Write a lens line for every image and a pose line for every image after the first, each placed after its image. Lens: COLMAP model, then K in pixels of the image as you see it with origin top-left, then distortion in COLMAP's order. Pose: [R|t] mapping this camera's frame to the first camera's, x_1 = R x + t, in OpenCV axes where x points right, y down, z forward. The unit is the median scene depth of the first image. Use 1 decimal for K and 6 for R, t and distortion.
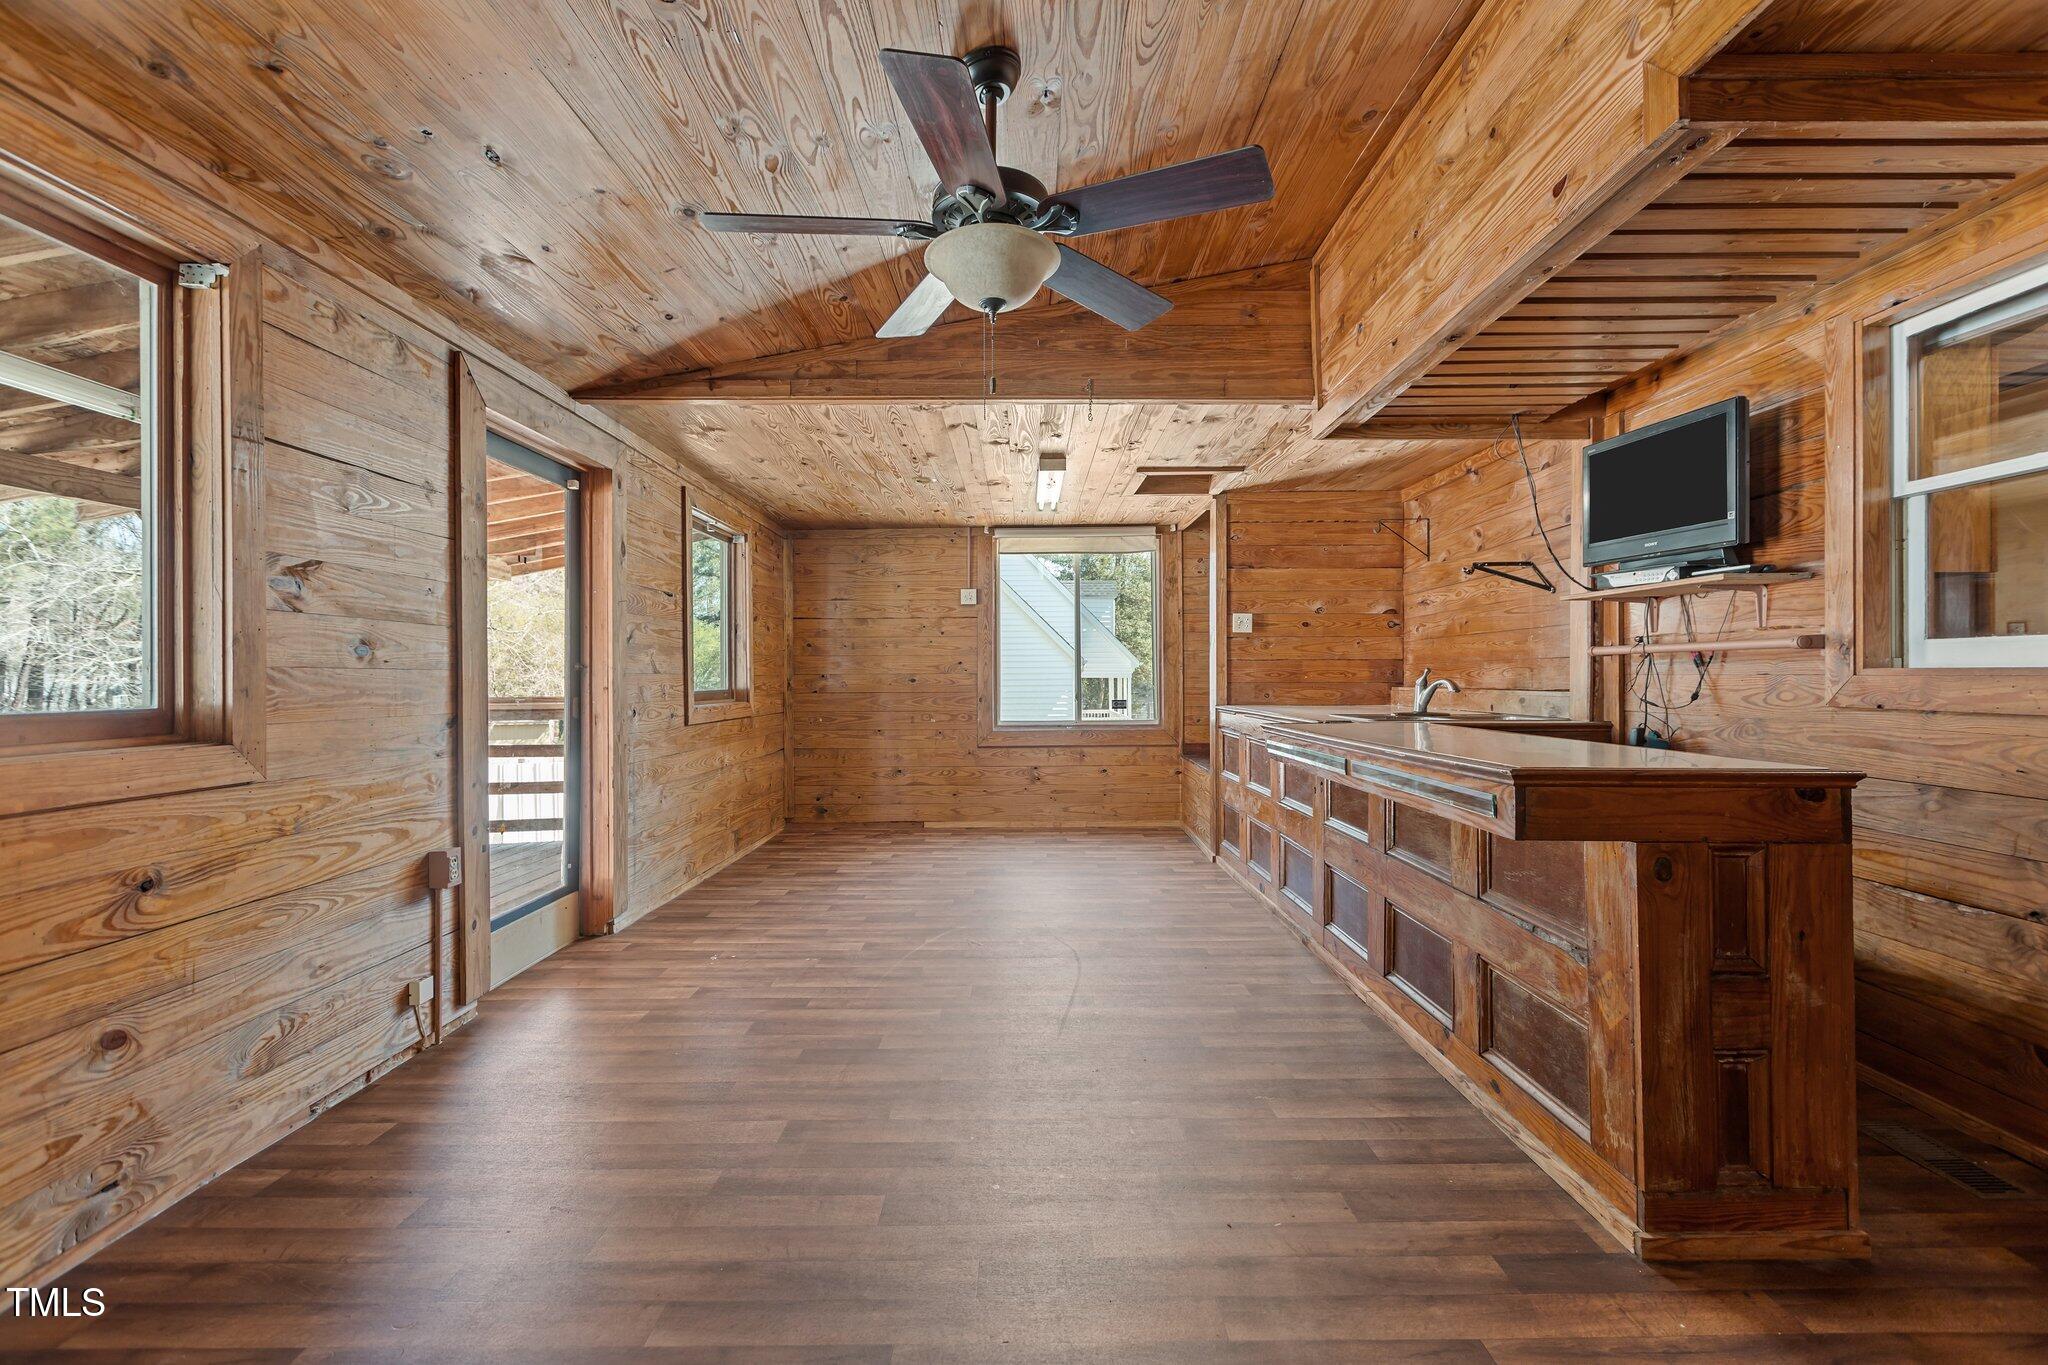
lens RADIAL K [[911.1, 0, 1031.0], [0, 911.1, 687.5], [0, 0, 1]] dist [-0.000353, 0.000369]
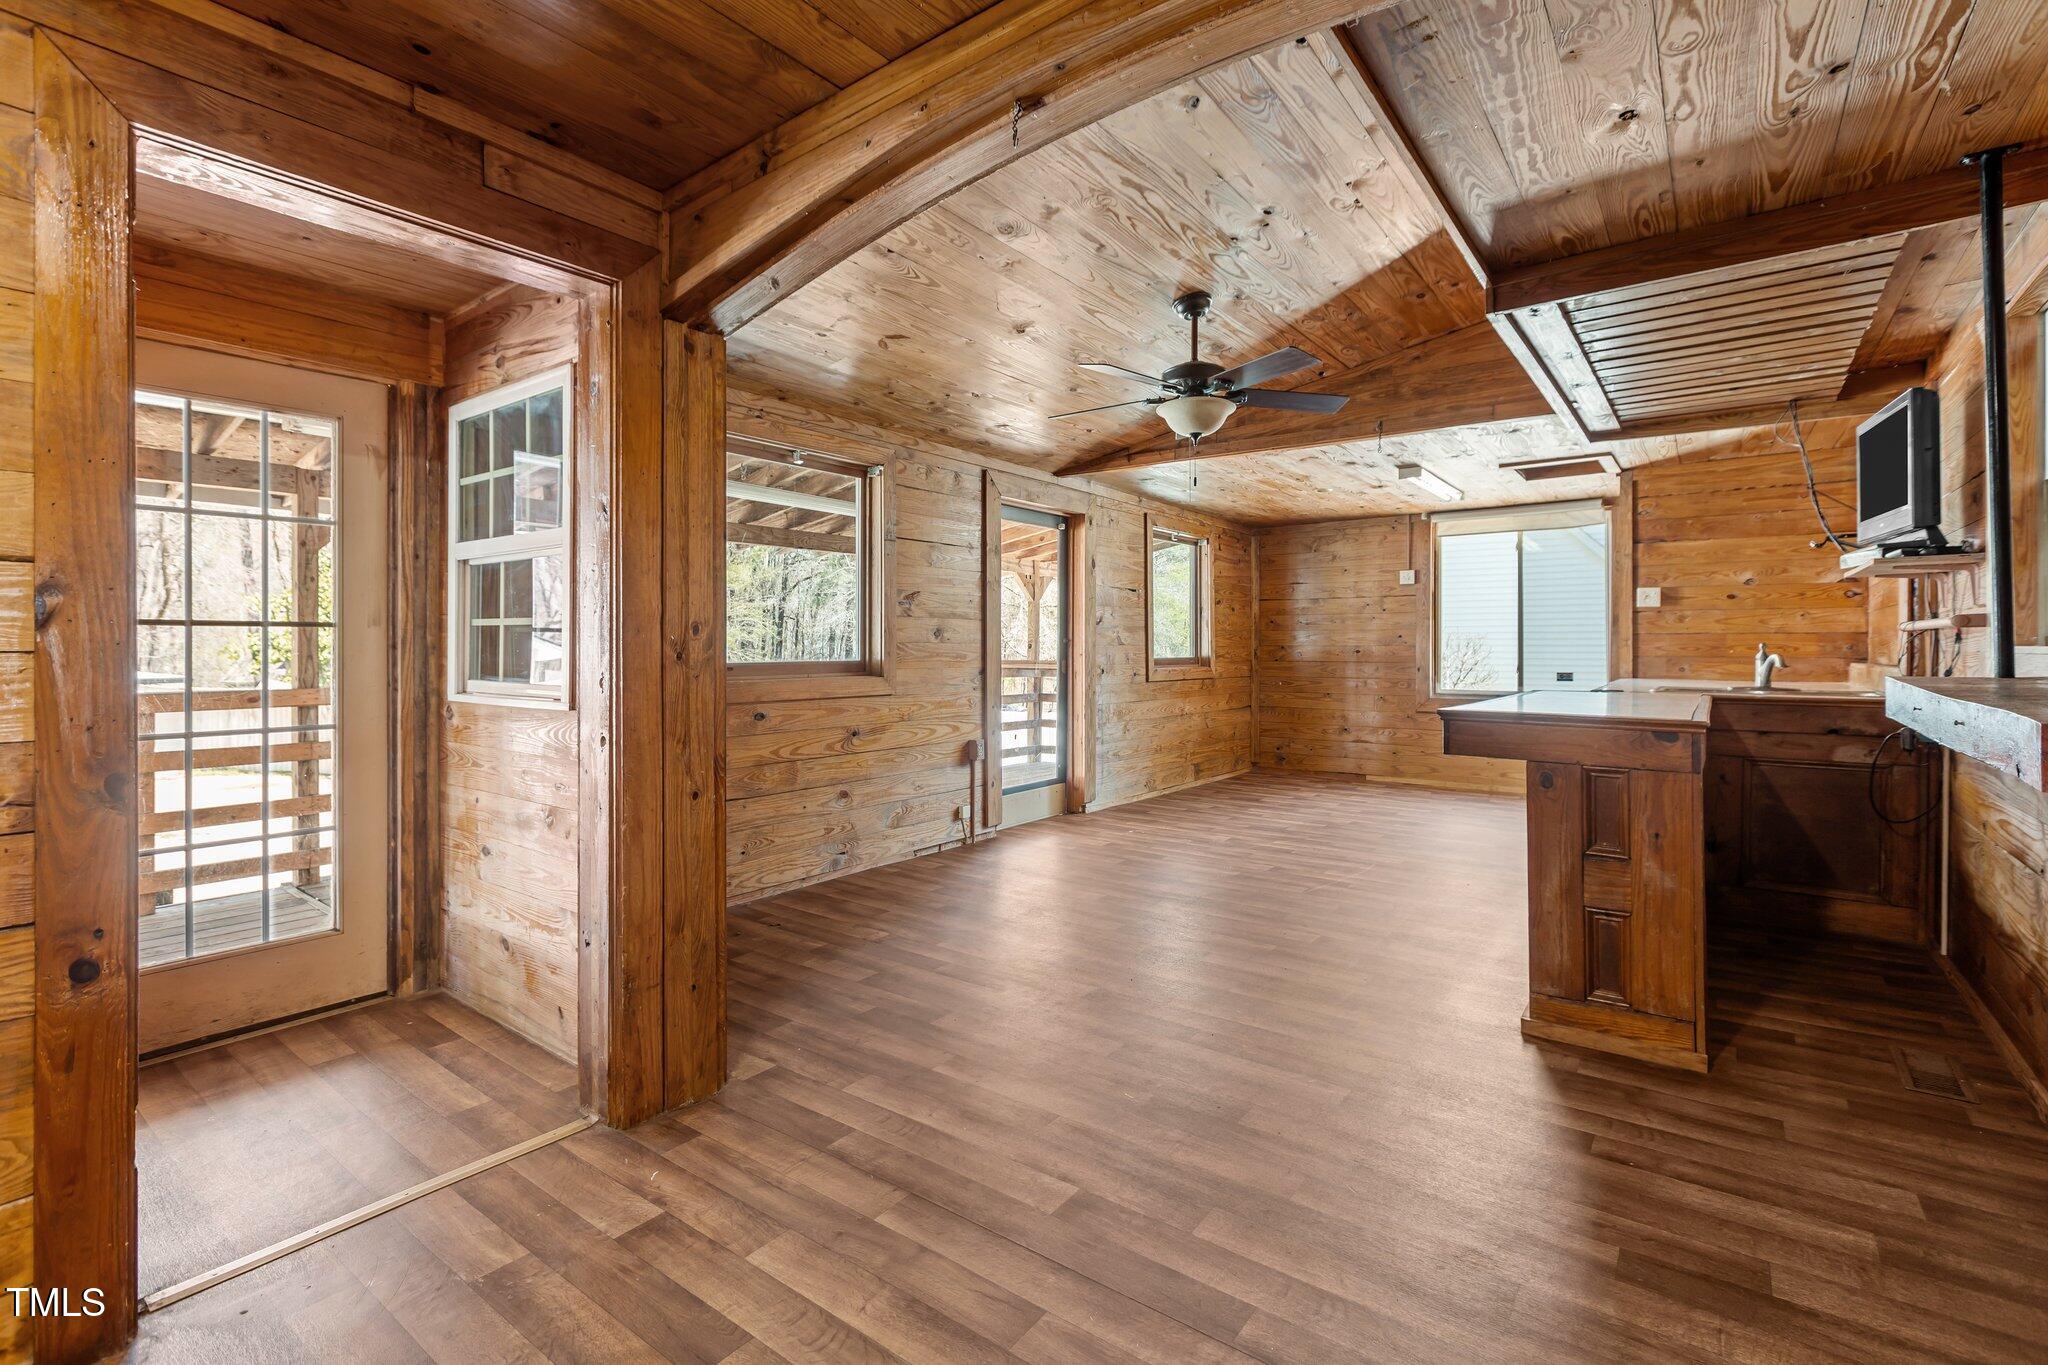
lens RADIAL K [[934.3, 0, 1024.0], [0, 934.3, 682.5], [0, 0, 1]] dist [0.001477, 0.000148]
pose [[0.798648, 0.028059, -0.601144, 0.469646], [-0.012066, 0.999458, 0.030619, 0.000770], [0.601678, -0.017200, 0.798554, -0.378744]]
